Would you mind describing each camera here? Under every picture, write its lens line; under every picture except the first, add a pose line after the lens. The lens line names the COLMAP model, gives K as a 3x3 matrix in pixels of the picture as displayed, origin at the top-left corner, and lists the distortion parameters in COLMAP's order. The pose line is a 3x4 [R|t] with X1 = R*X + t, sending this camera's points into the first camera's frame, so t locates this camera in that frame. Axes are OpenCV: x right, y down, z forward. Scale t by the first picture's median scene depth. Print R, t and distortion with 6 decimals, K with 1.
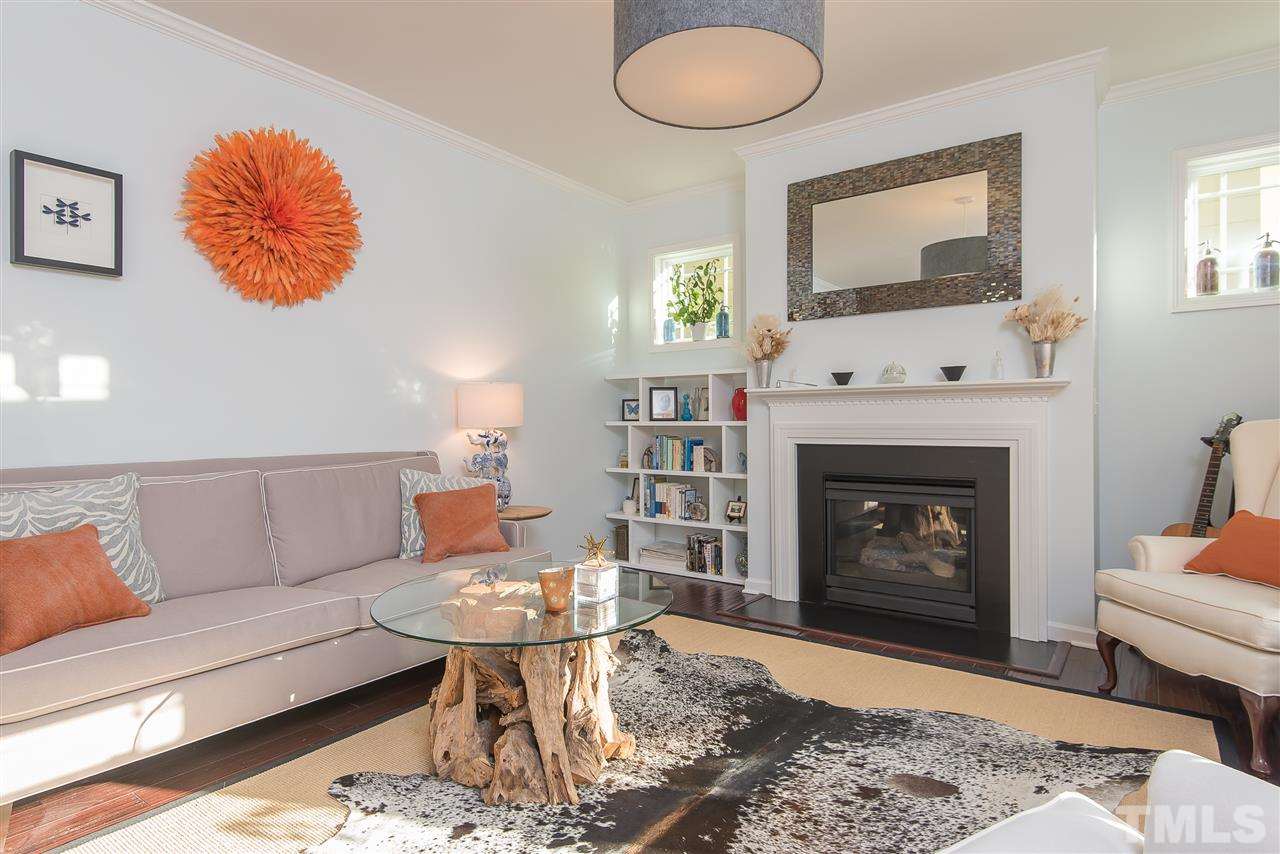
lens RADIAL K [[680.9, 0, 643.6], [0, 680.9, 424.7], [0, 0, 1]] dist [0.013617, -0.006485]
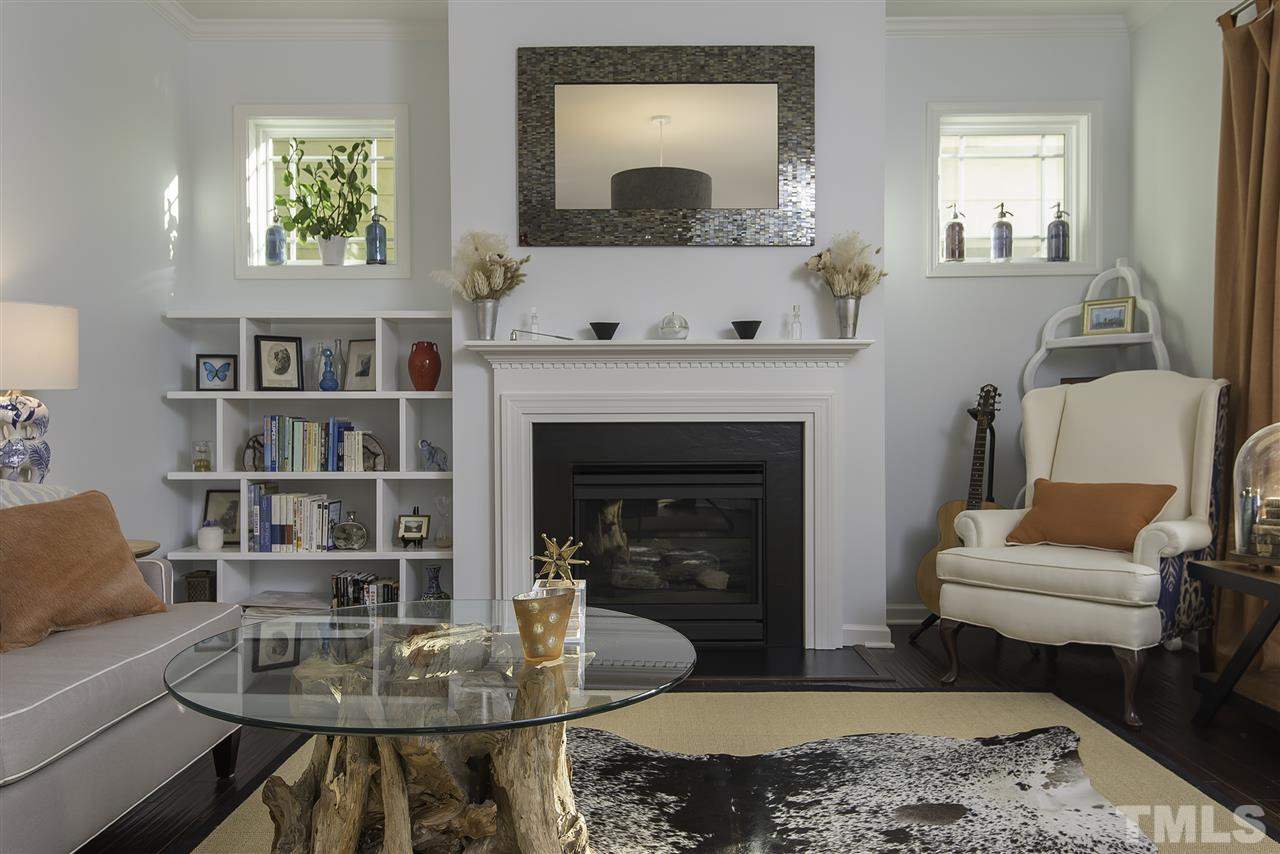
lens RADIAL K [[988.3, 0, 642.1], [0, 988.3, 418.2], [0, 0, 1]] dist [0.038327, -0.025056]
pose [[0.812151, 0.002847, 0.583440, -0.279654], [0.002526, 0.999962, -0.008397, 0.032893], [-0.583442, 0.008293, 0.812112, 0.115482]]
